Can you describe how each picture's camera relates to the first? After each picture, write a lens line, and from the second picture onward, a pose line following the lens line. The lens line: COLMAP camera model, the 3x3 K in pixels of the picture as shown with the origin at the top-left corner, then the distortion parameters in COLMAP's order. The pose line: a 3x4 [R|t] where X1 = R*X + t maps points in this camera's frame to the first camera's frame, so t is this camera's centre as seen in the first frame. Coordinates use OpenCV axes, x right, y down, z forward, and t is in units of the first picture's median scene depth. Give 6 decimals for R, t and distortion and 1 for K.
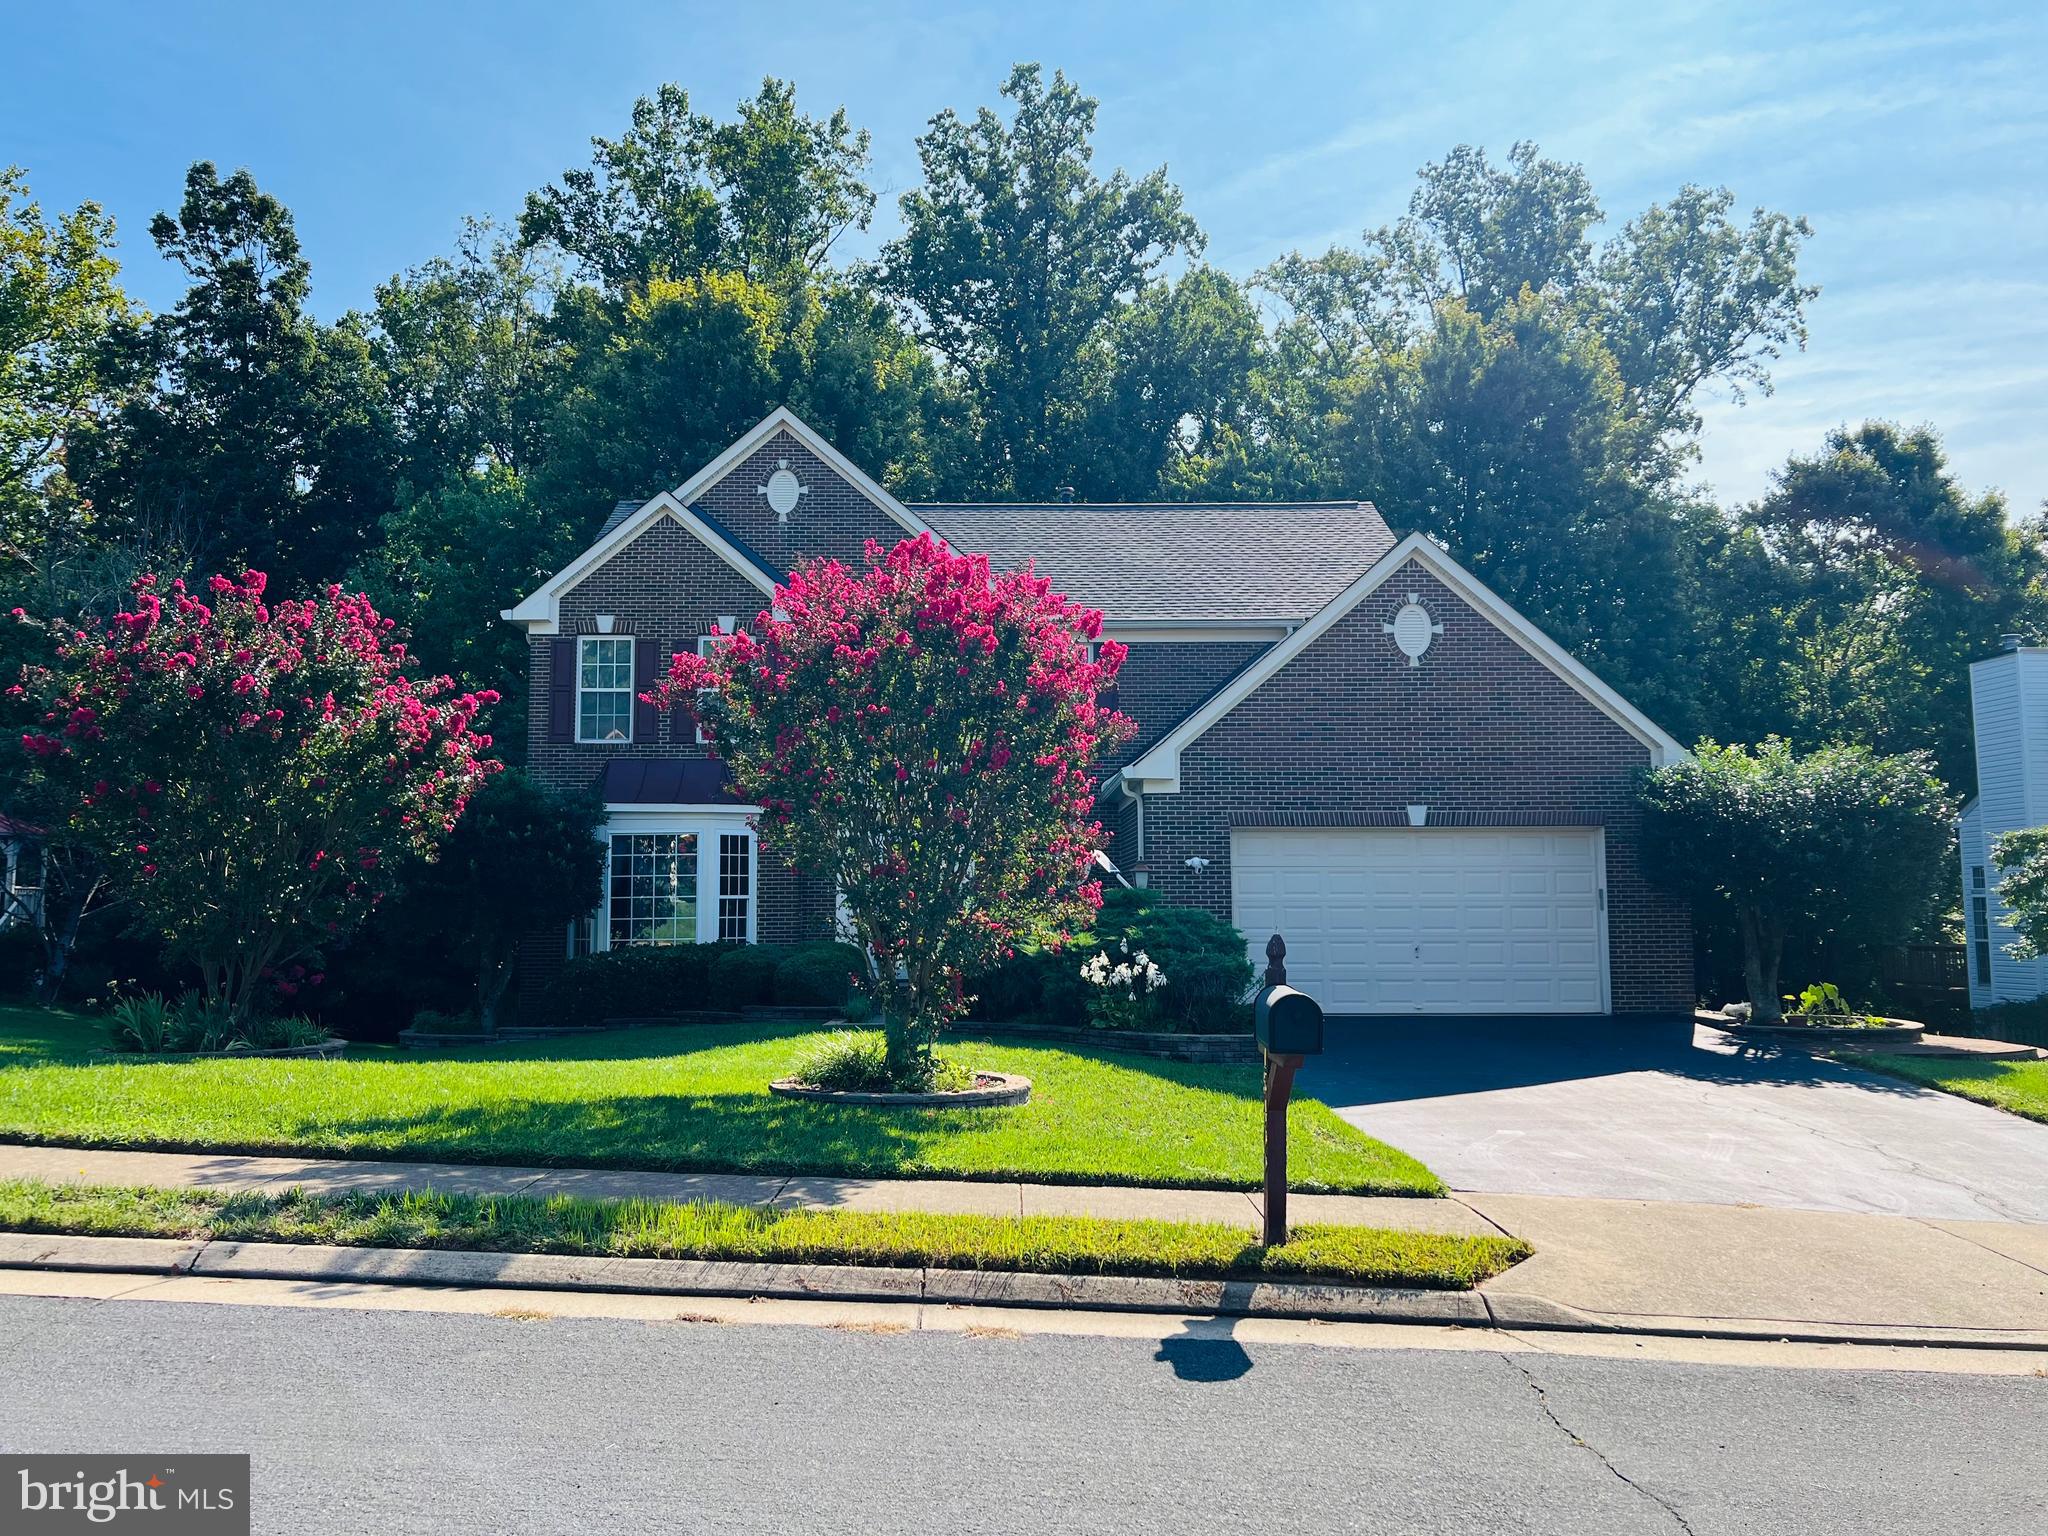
lens RADIAL K [[1545.0, 0, 1022.1], [0, 1545.0, 765.8], [0, 0, 1]] dist [0.055715, -0.004412]
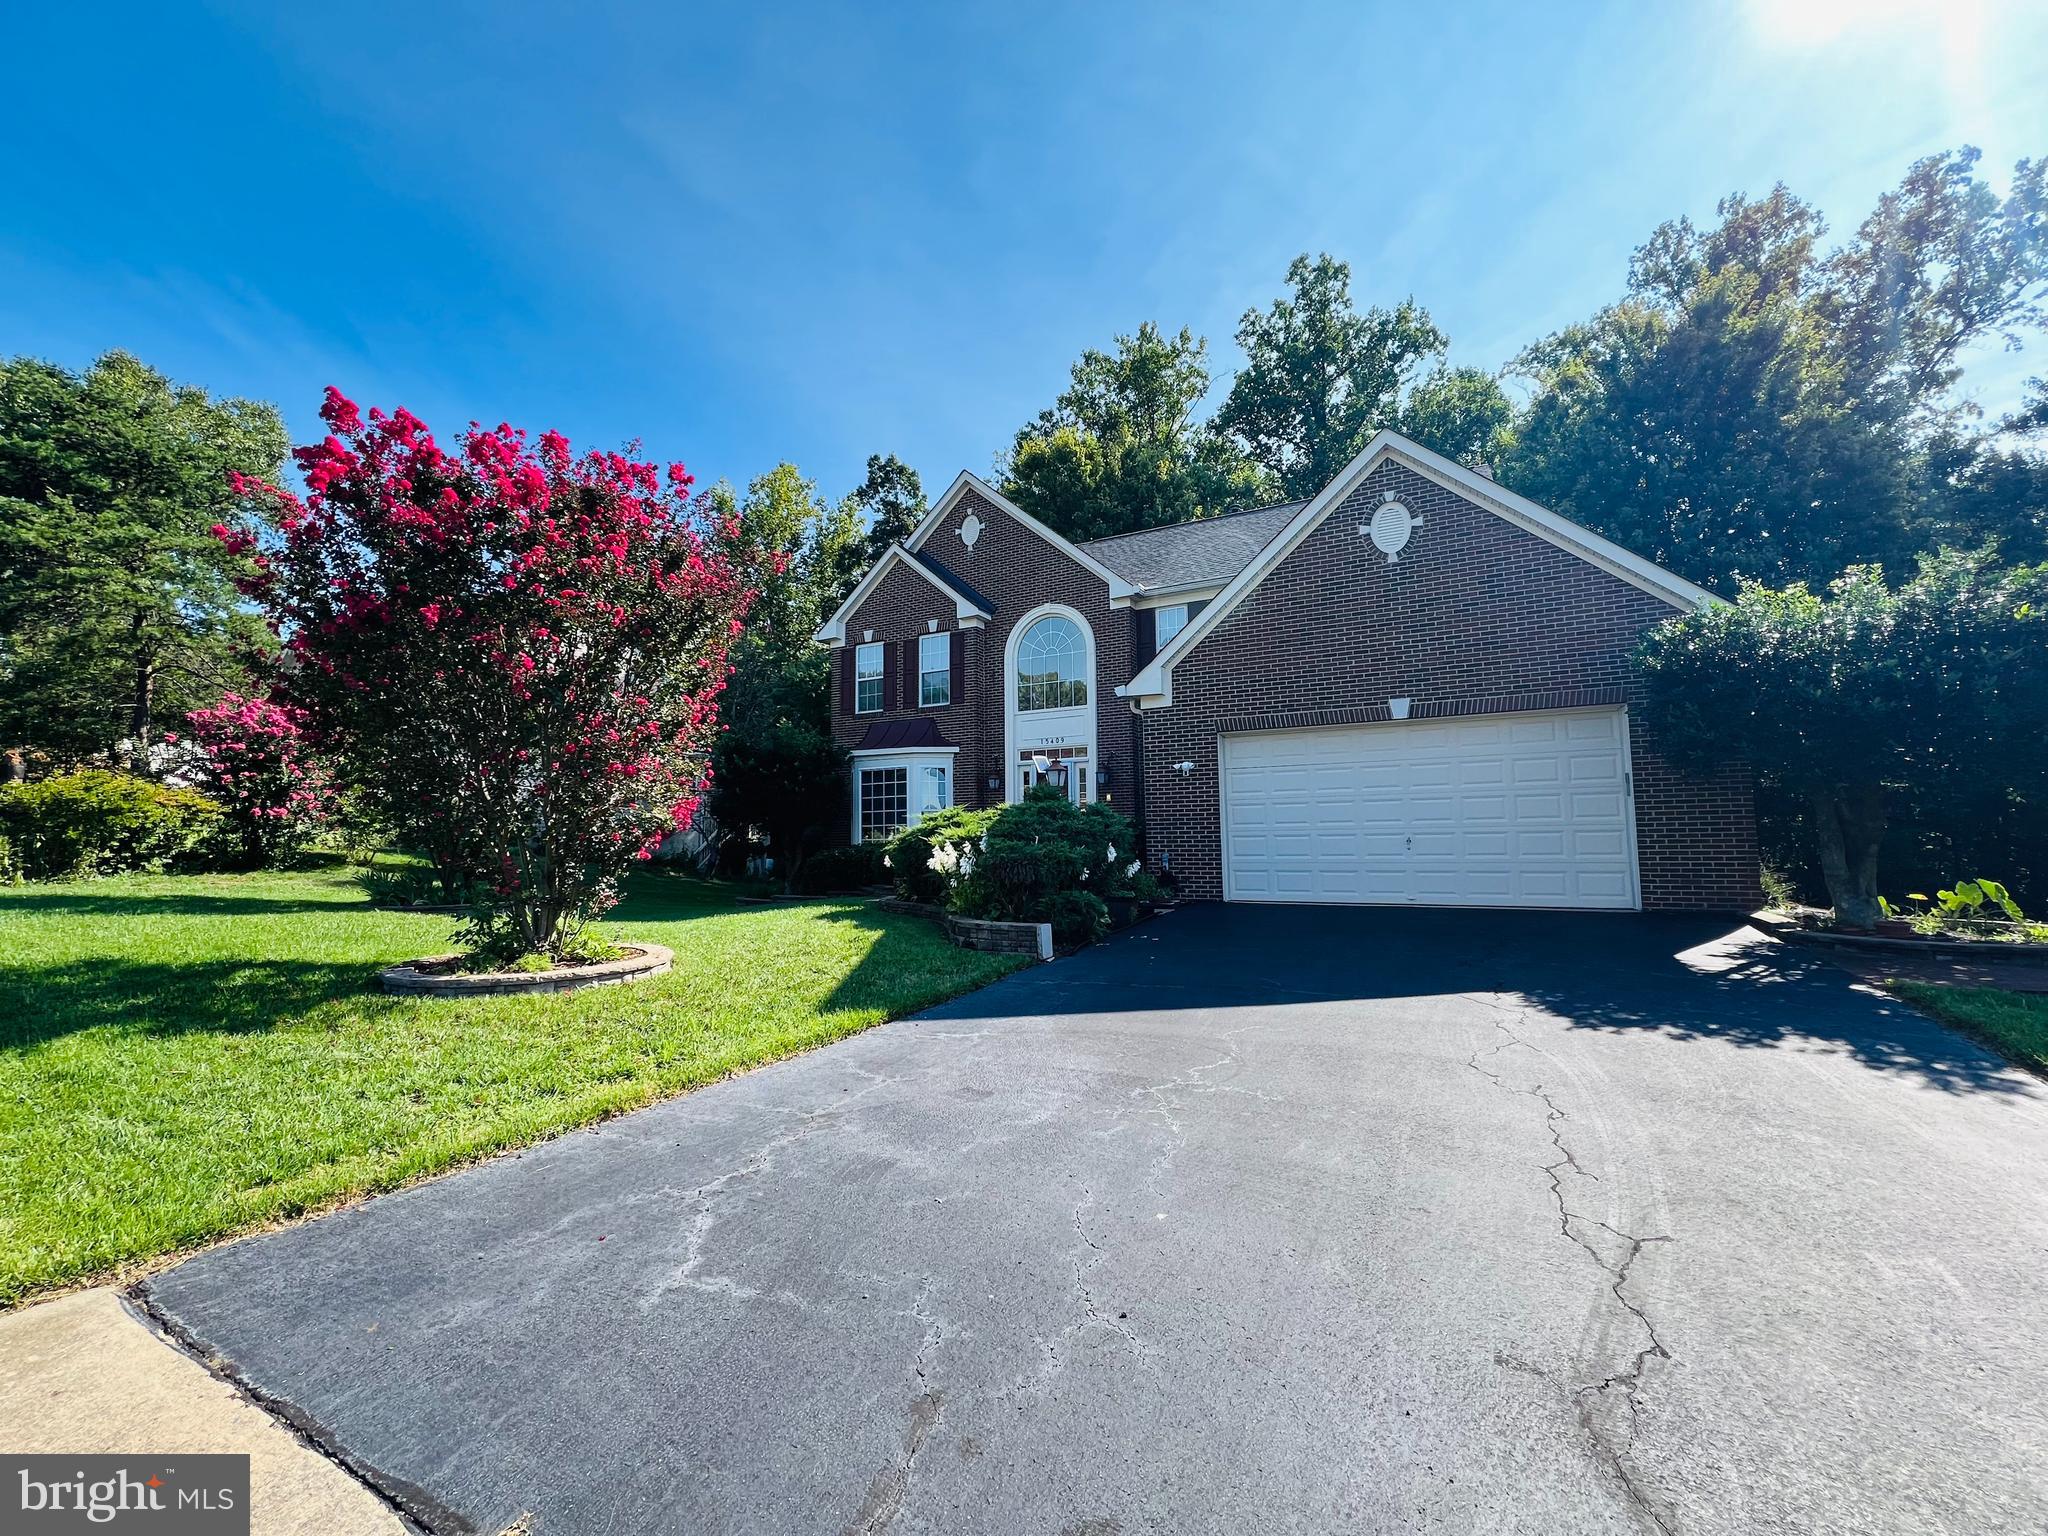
lens RADIAL K [[820.1, 0, 1022.7], [0, 820.1, 769.3], [0, 0, 1]] dist [0.002211, 0.000757]
pose [[0.876934, -0.047392, -0.478269, 0.158451], [0.053857, 0.998549, -0.000198, 0.031510], [0.477584, -0.025585, 0.878213, 0.224075]]
